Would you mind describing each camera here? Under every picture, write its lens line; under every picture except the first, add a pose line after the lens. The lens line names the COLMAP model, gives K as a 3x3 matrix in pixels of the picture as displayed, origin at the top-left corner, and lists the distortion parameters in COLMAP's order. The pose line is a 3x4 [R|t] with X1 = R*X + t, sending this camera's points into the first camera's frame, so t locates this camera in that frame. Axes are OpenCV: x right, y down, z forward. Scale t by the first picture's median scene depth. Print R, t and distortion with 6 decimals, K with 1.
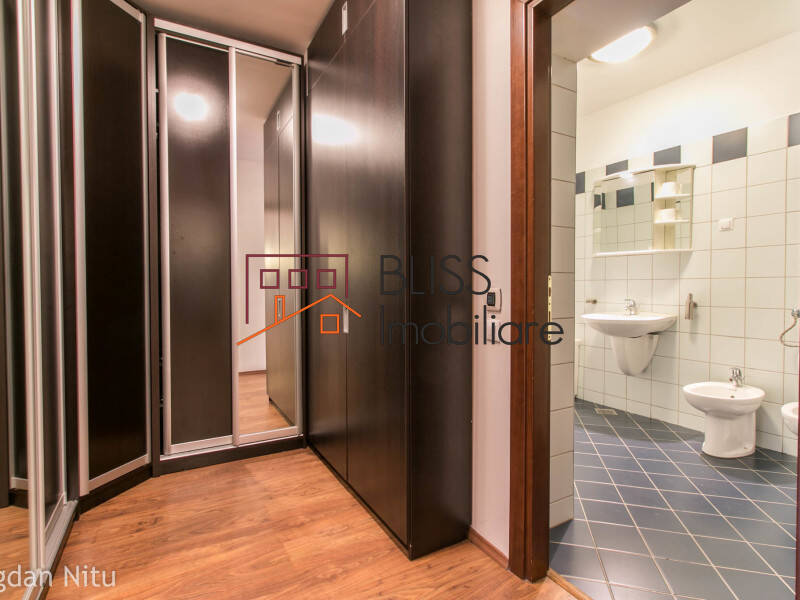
lens RADIAL K [[406.5, 0, 398.9], [0, 406.5, 297.1], [0, 0, 1]] dist [-0.004283, -0.001183]
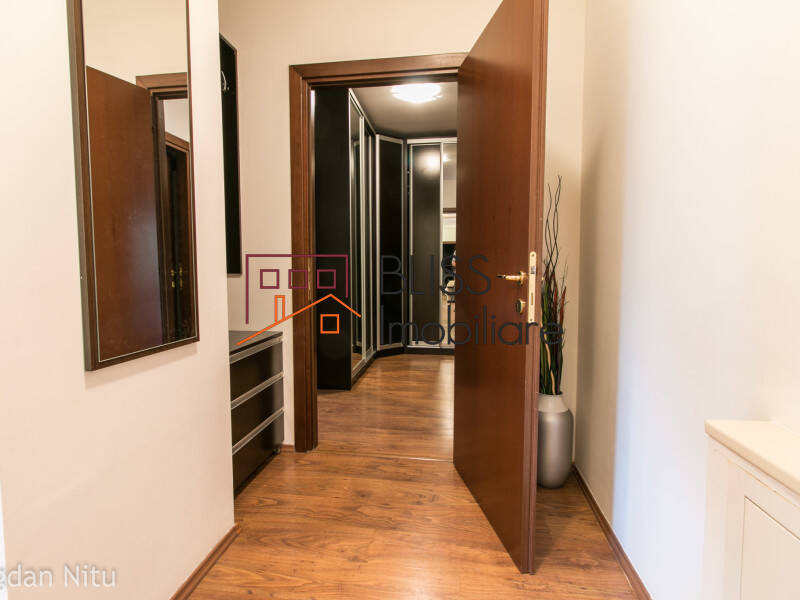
lens RADIAL K [[406.5, 0, 398.9], [0, 406.5, 297.1], [0, 0, 1]] dist [-0.004283, -0.001183]
pose [[0.804426, 0.044013, -0.592420, 0.634701], [-0.014412, 0.998404, 0.054605, 0.020980], [0.593878, -0.035387, 0.803776, -0.740981]]
